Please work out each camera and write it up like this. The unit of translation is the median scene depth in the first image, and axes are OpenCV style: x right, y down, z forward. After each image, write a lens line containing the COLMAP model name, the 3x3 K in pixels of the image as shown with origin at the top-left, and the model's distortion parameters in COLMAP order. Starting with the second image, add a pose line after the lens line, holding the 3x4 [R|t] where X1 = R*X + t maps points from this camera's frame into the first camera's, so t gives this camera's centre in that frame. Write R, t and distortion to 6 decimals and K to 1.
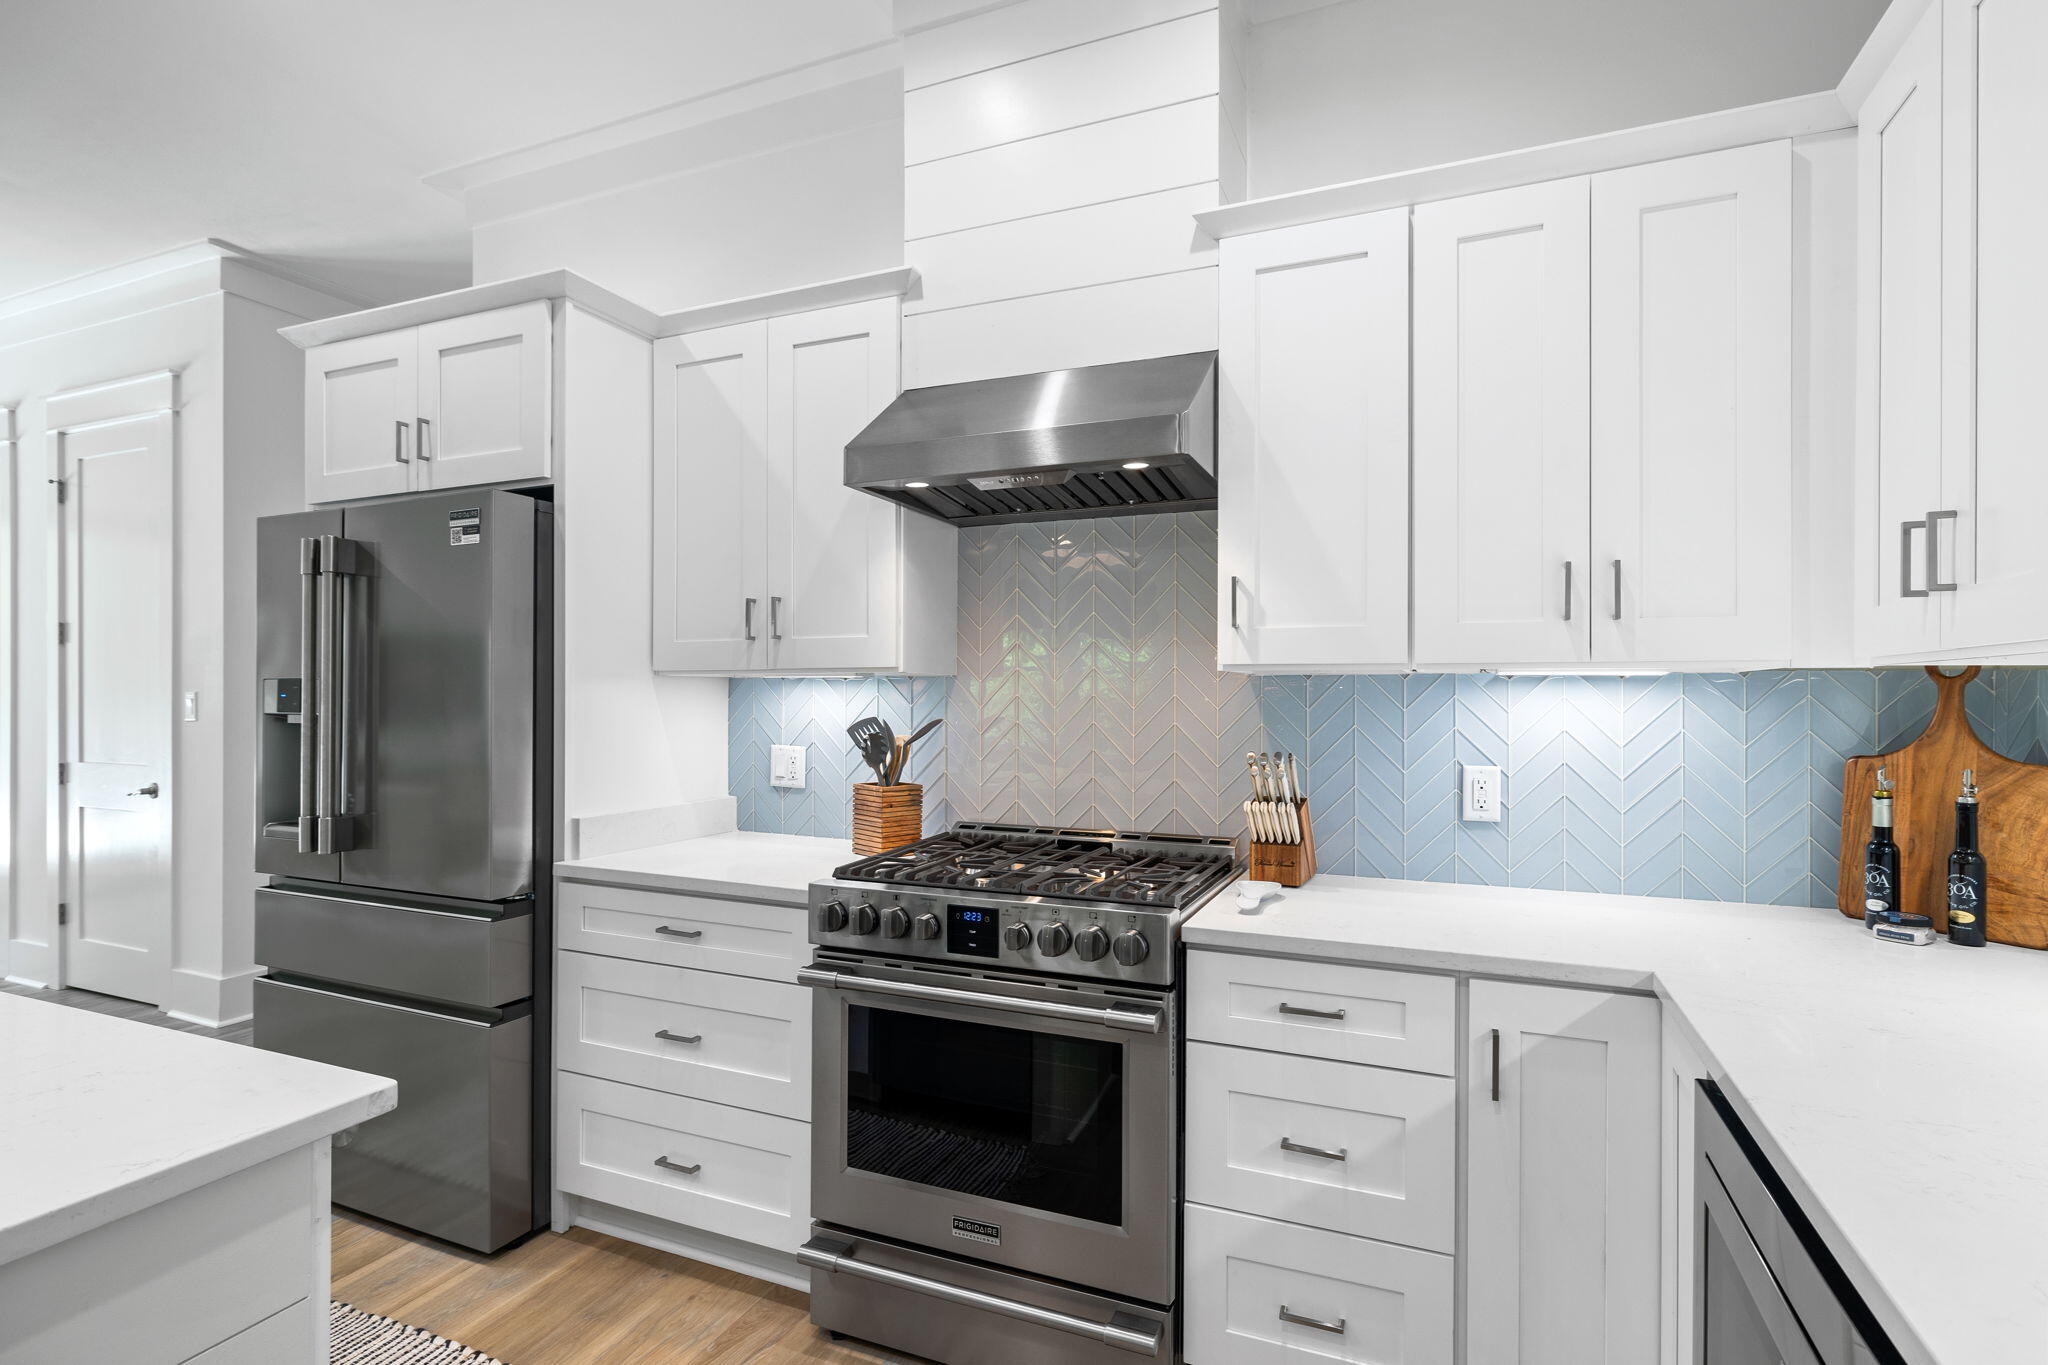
lens RADIAL K [[996.3, 0, 1030.2], [0, 996.3, 695.0], [0, 0, 1]] dist [-0.005447, -0.000248]
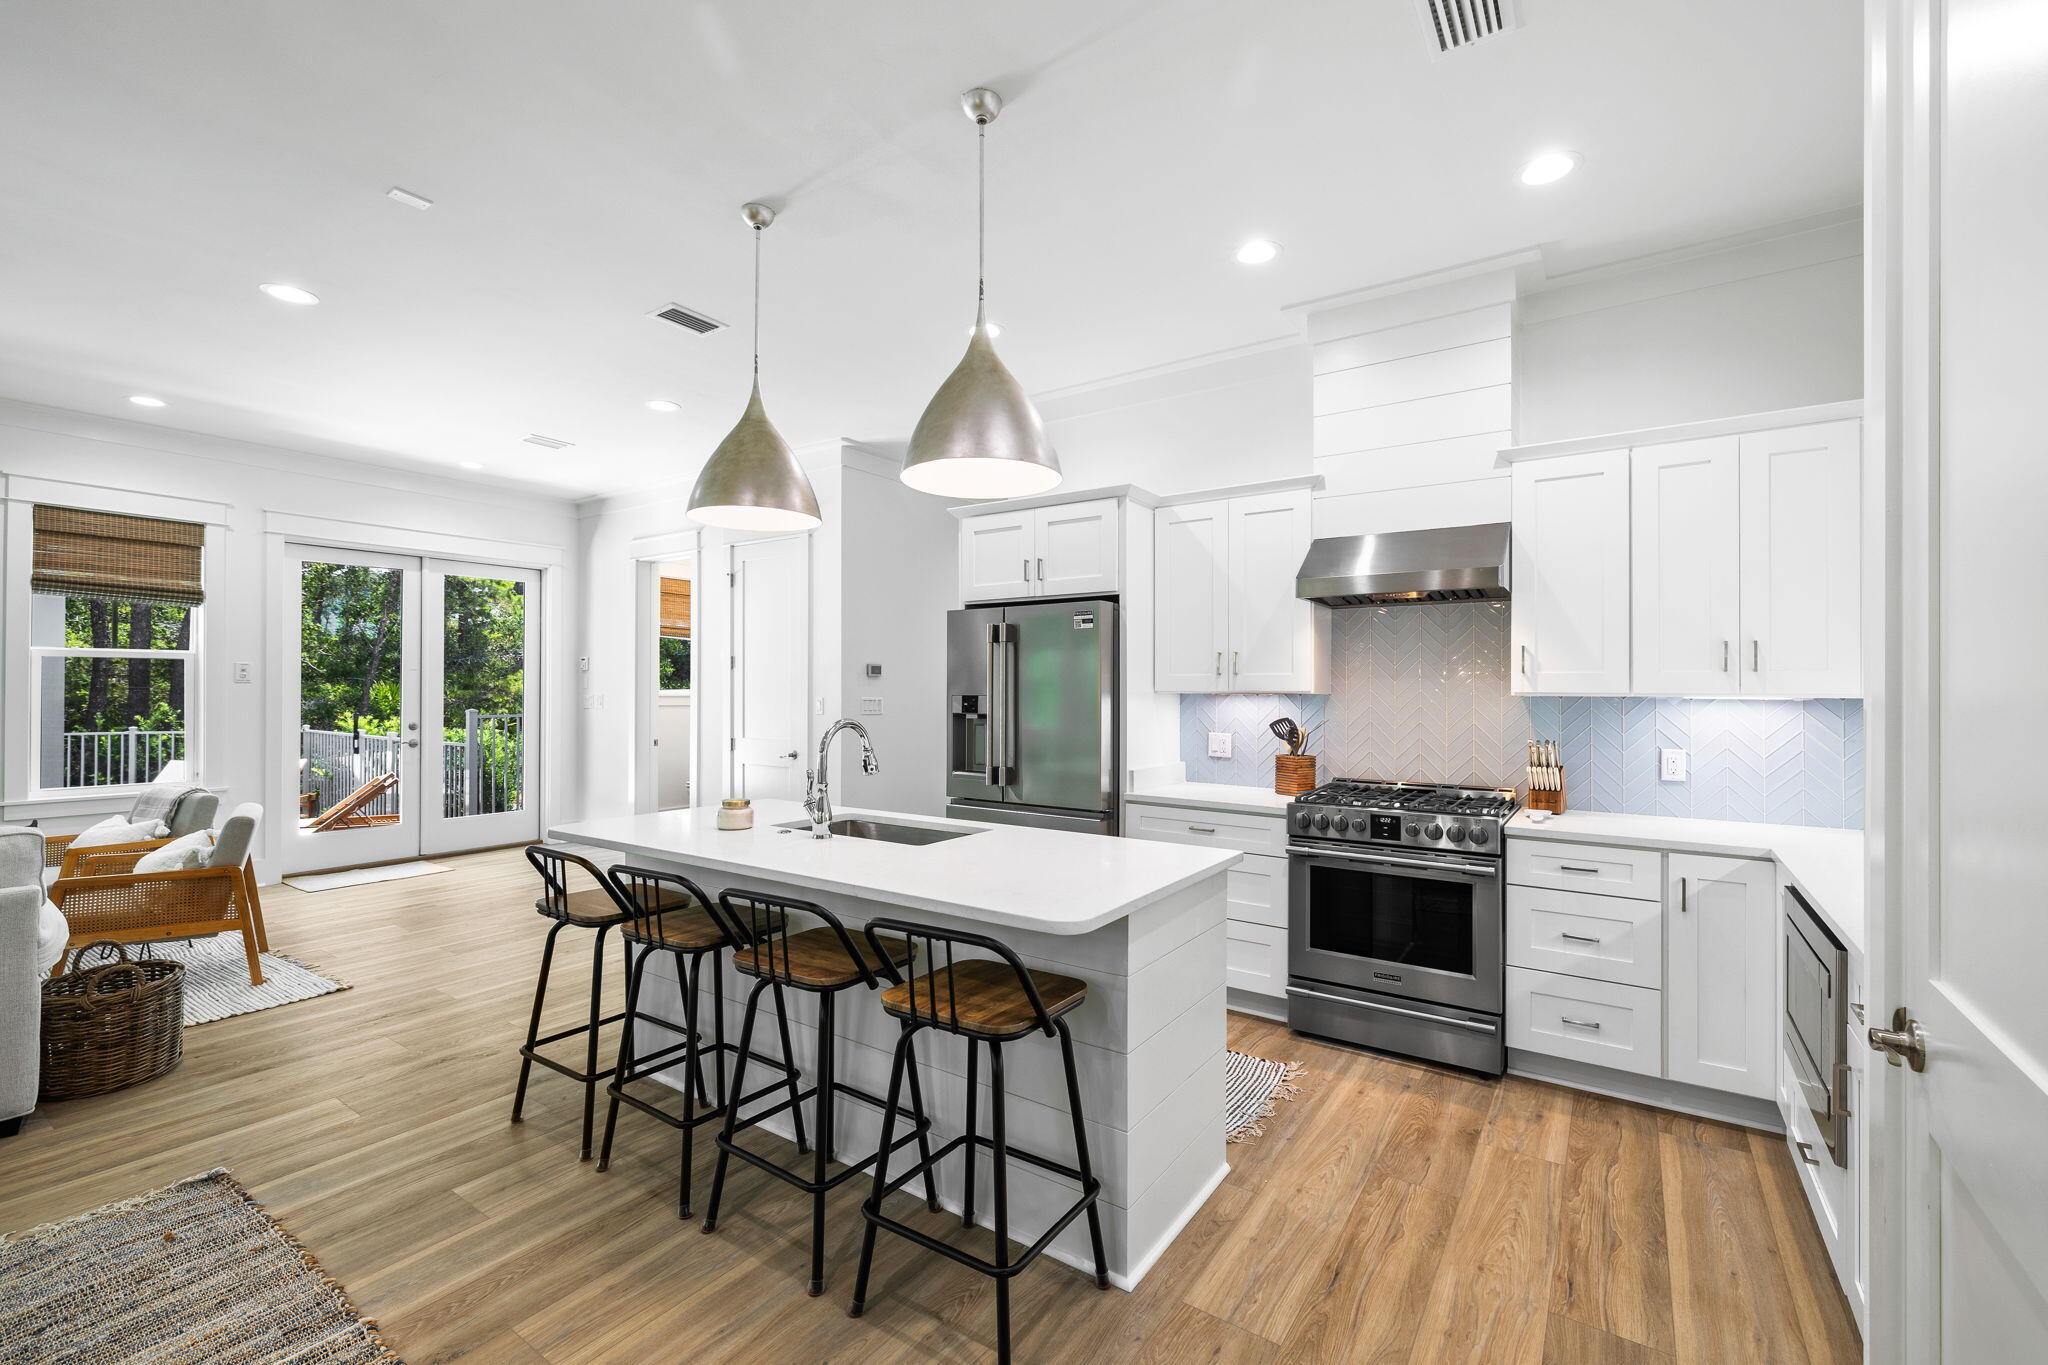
lens RADIAL K [[874.2, 0, 1024.0], [0, 874.2, 682.5], [0, 0, 1]] dist [0.002292, 0.000138]
pose [[0.979064, -0.000284, -0.203554, -0.368593], [-0.001433, 0.999965, -0.008292, -0.033821], [0.203549, 0.008410, 0.979029, -0.778106]]
